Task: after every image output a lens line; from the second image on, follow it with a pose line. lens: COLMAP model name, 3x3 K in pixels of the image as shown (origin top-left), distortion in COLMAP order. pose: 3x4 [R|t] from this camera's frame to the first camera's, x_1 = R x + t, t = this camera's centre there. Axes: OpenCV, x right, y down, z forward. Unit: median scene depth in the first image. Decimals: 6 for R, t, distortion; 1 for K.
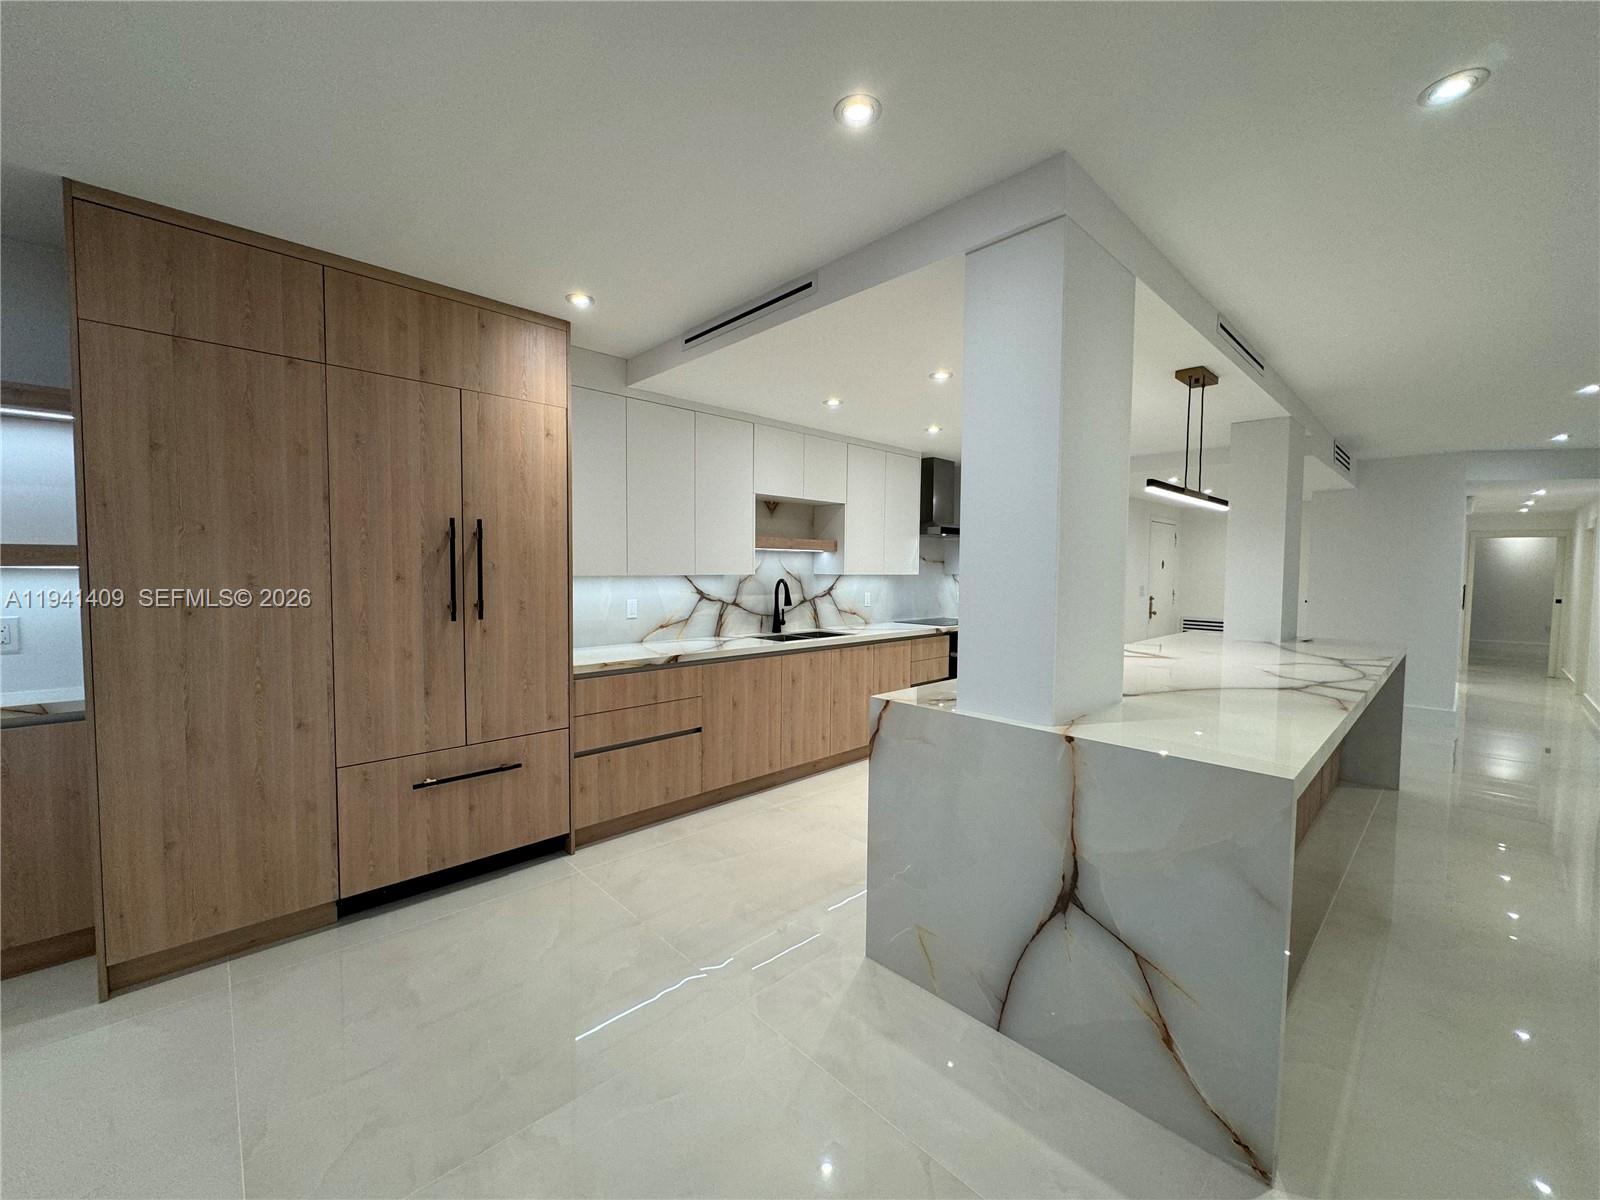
lens RADIAL K [[637.3, 0, 800.0], [0, 637.3, 600.0], [0, 0, 1]] dist [-0.002926, 0.000258]
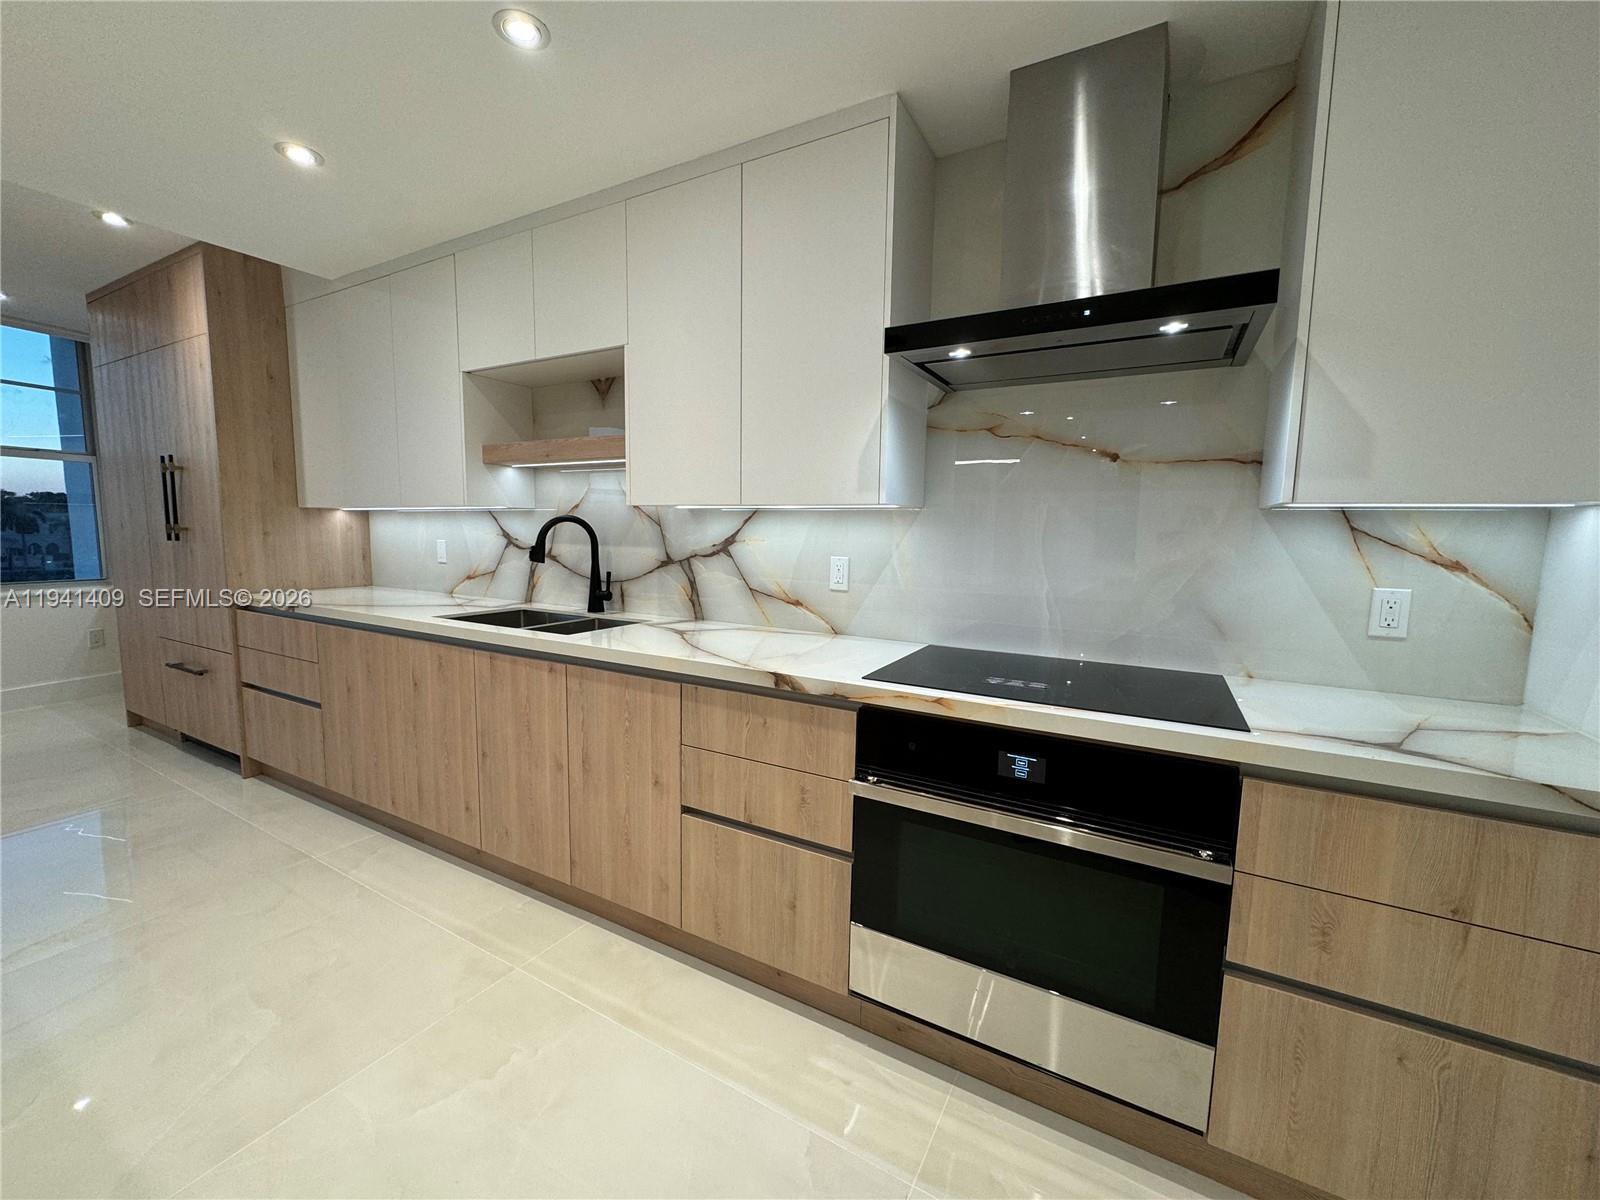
lens RADIAL K [[637.3, 0, 800.0], [0, 637.3, 600.0], [0, 0, 1]] dist [-0.002926, 0.000258]
pose [[0.294705, 0.100569, -0.950282, 0.579436], [-0.062787, 0.994336, 0.085759, -0.020418], [0.953523, 0.034391, 0.299350, 1.047276]]
